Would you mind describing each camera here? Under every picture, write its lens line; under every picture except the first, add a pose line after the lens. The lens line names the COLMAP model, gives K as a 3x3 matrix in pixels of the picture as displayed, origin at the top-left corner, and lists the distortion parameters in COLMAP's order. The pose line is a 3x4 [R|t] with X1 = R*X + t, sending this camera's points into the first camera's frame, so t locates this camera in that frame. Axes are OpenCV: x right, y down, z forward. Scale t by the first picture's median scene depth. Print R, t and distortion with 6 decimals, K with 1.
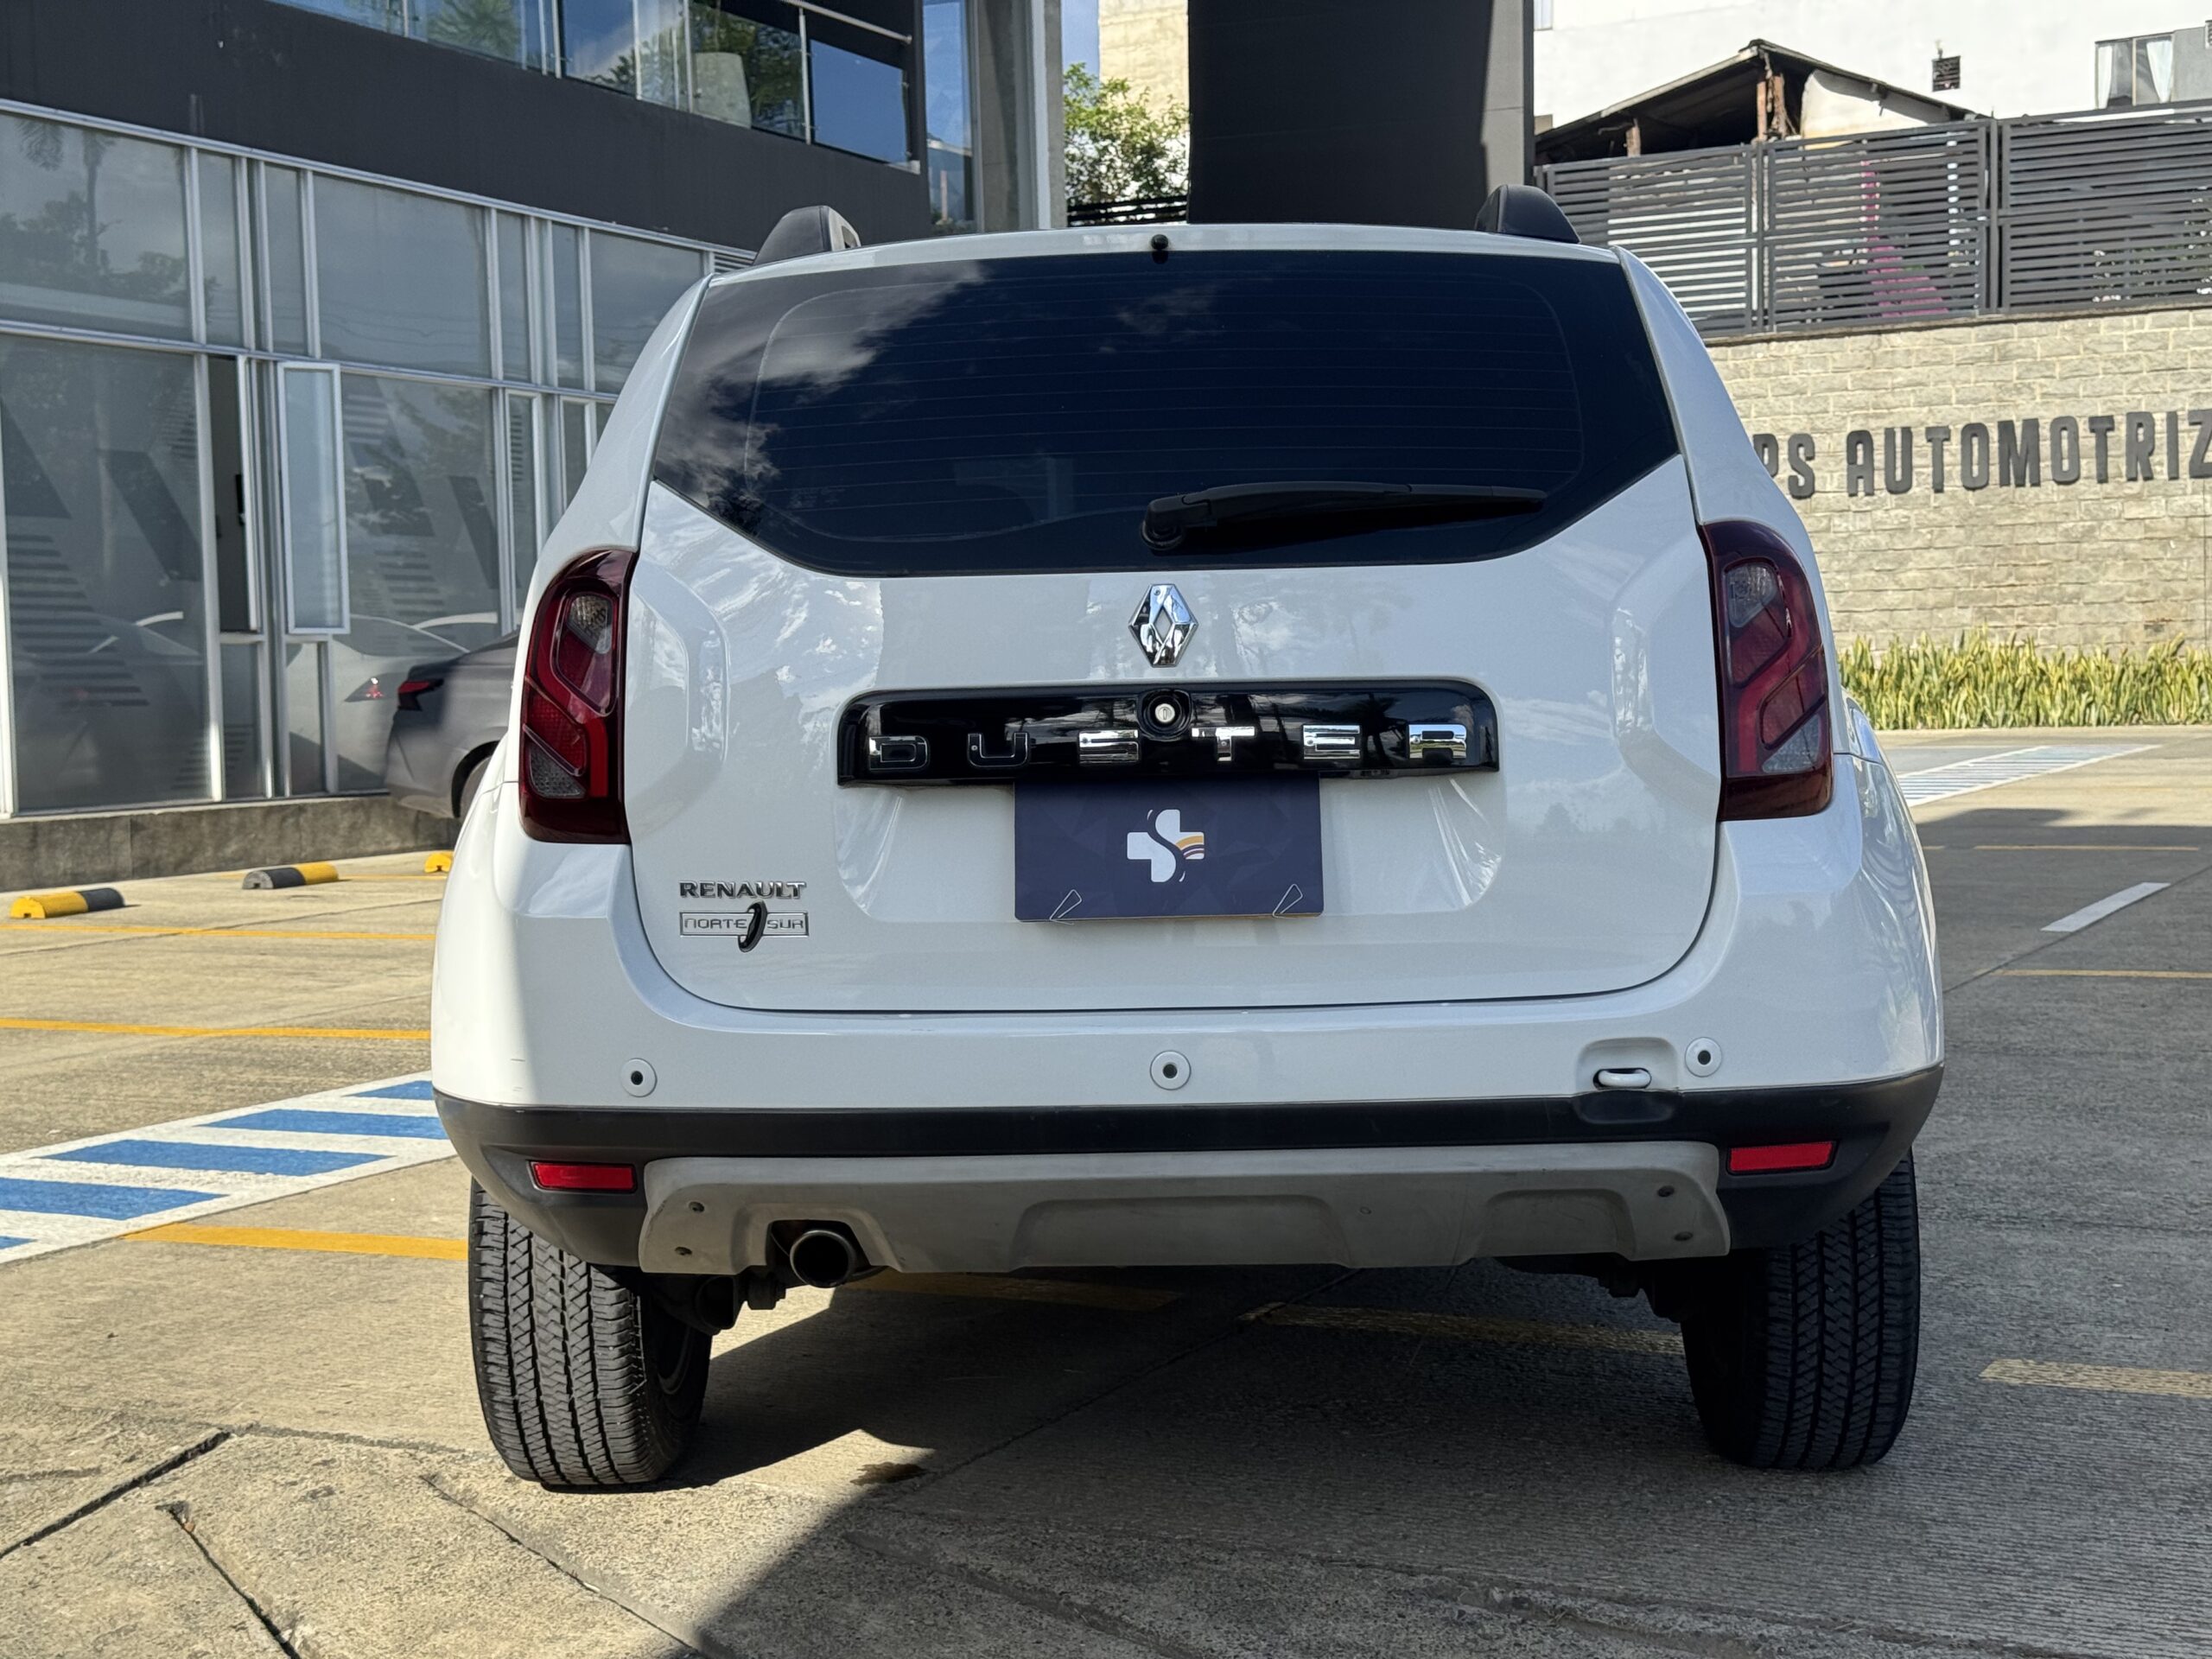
lens RADIAL K [[3104.7, 0, 1106.5], [0, 3104.7, 830.7], [0, 0, 1]] dist [0.098232, 0.000000]
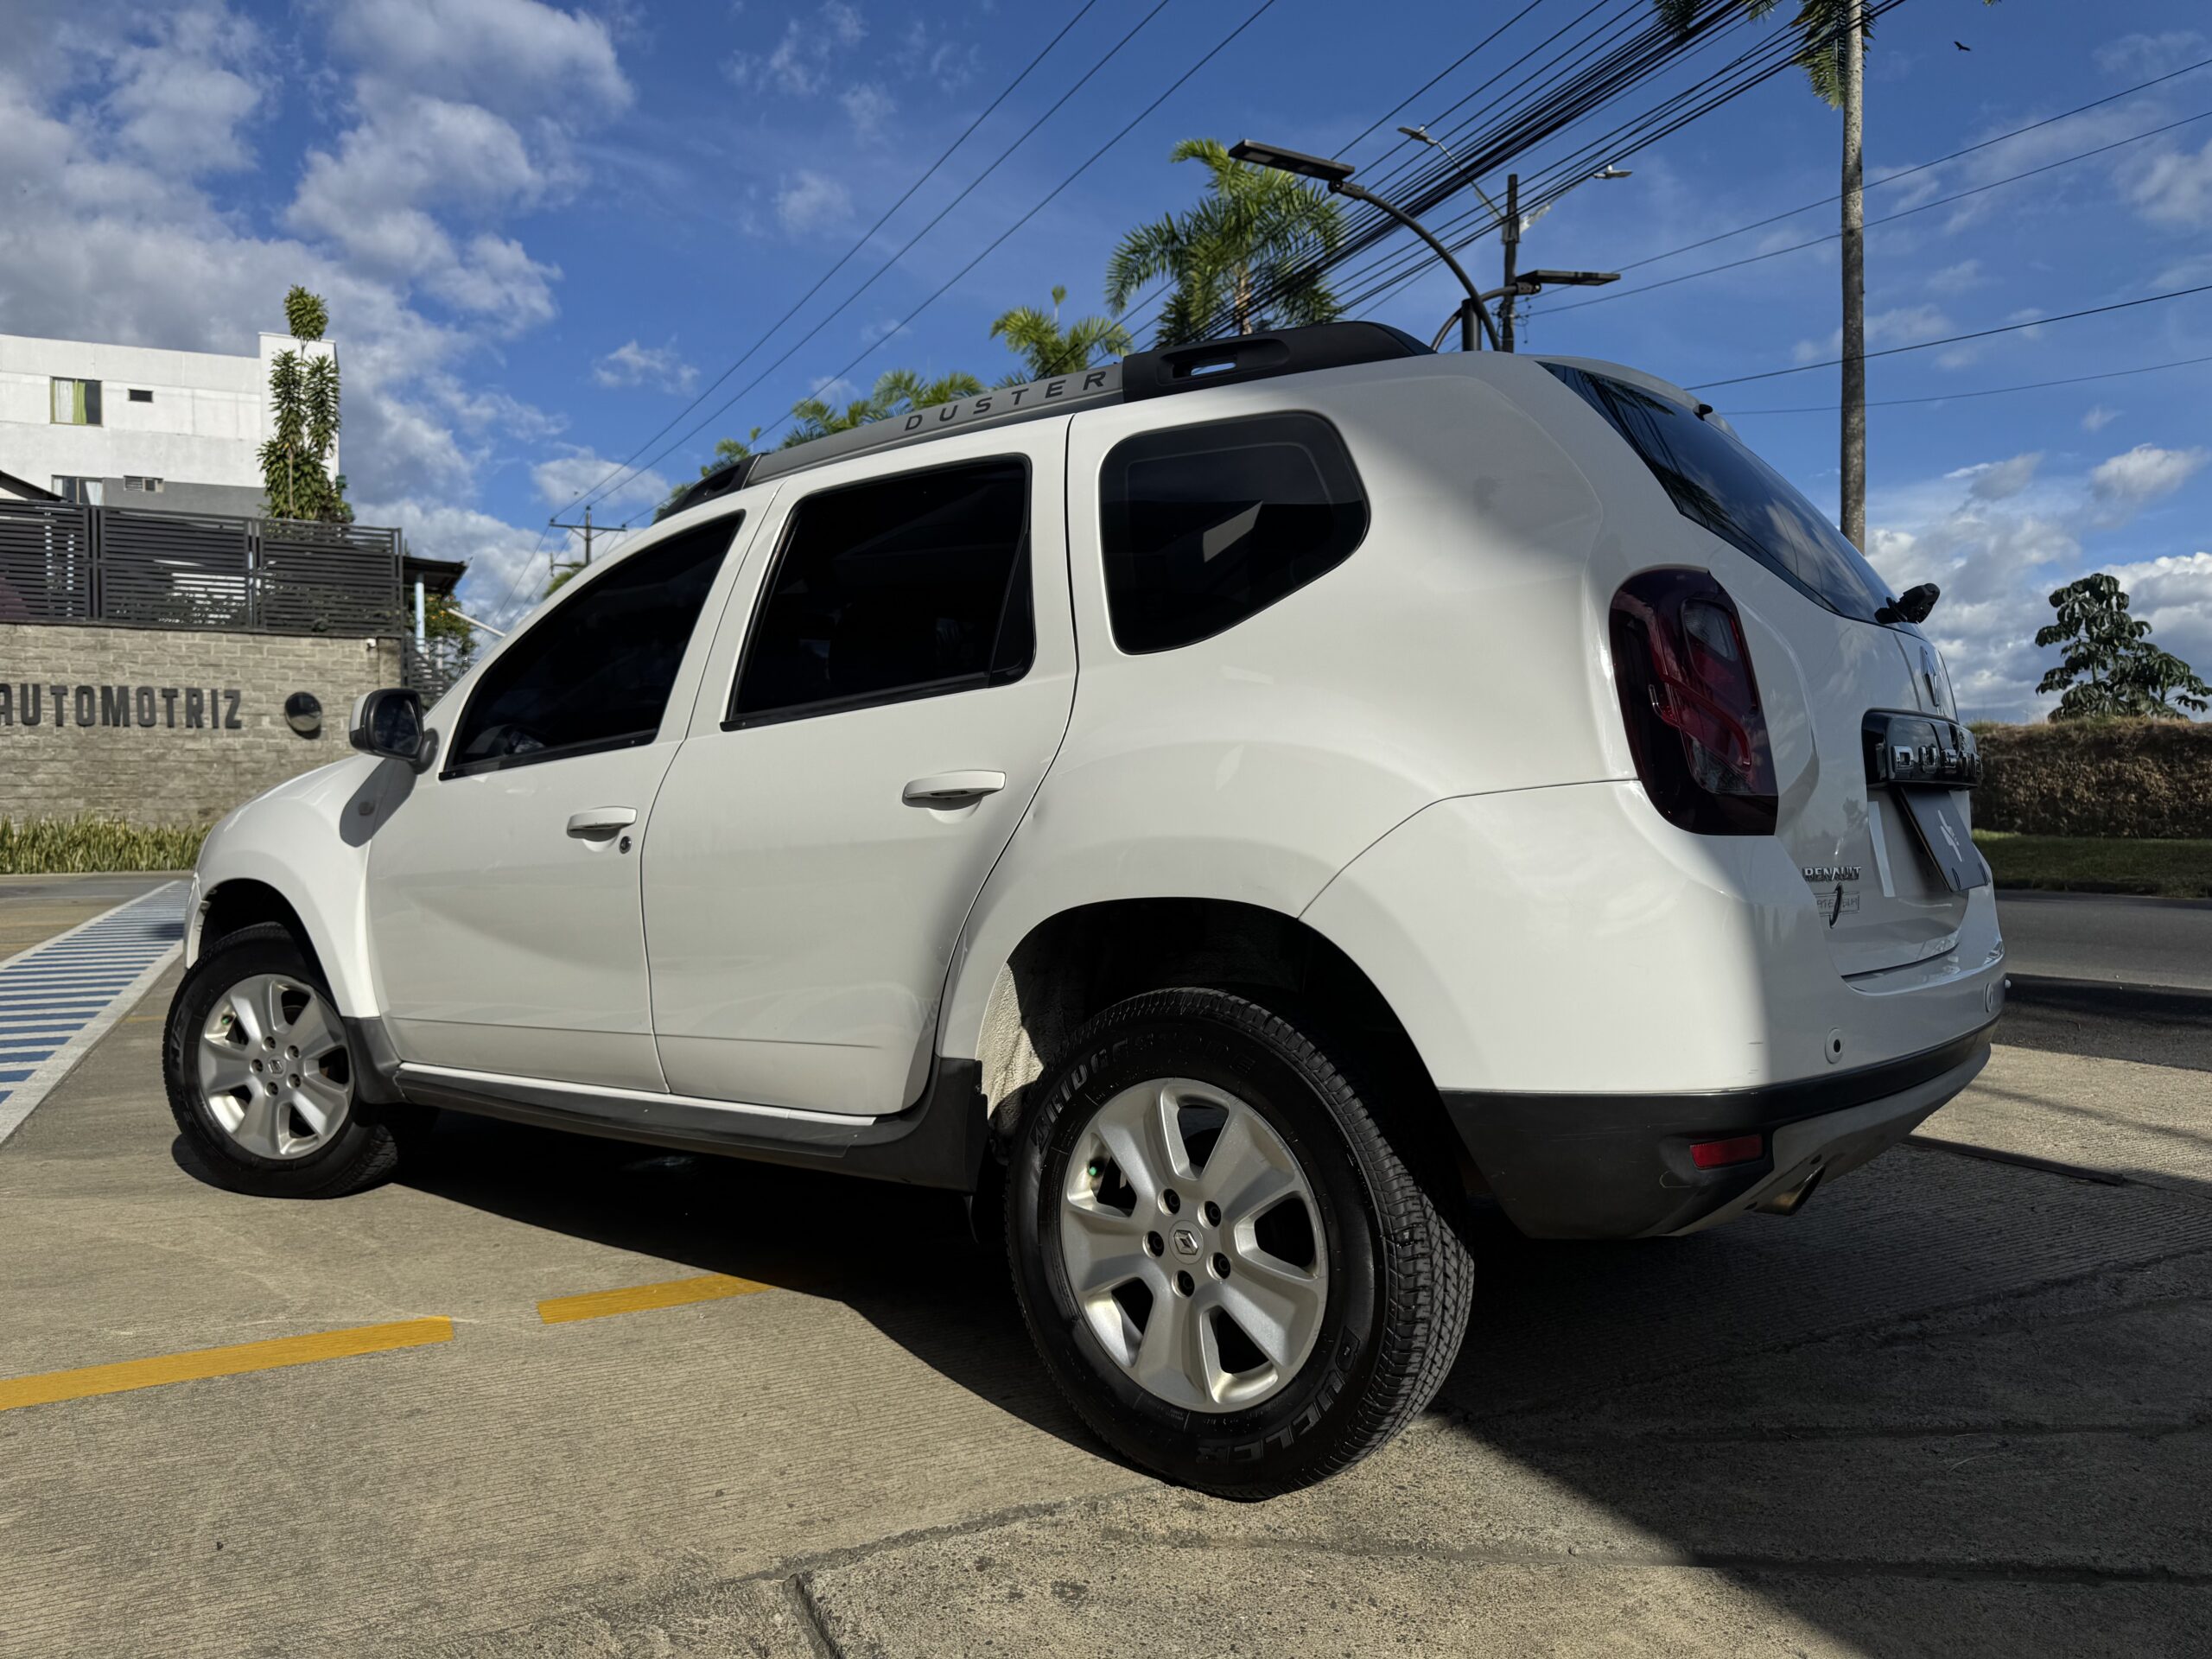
lens RADIAL K [[1569.8, 0, 1105.3], [0, 1569.8, 823.3], [0, 0, 1]] dist [0.020094, -0.026186]
pose [[0.580216, 0.016188, 0.814302, -0.082325], [0.039374, 0.998076, -0.047897, 0.001894], [-0.813511, 0.059853, 0.578462, 0.096173]]
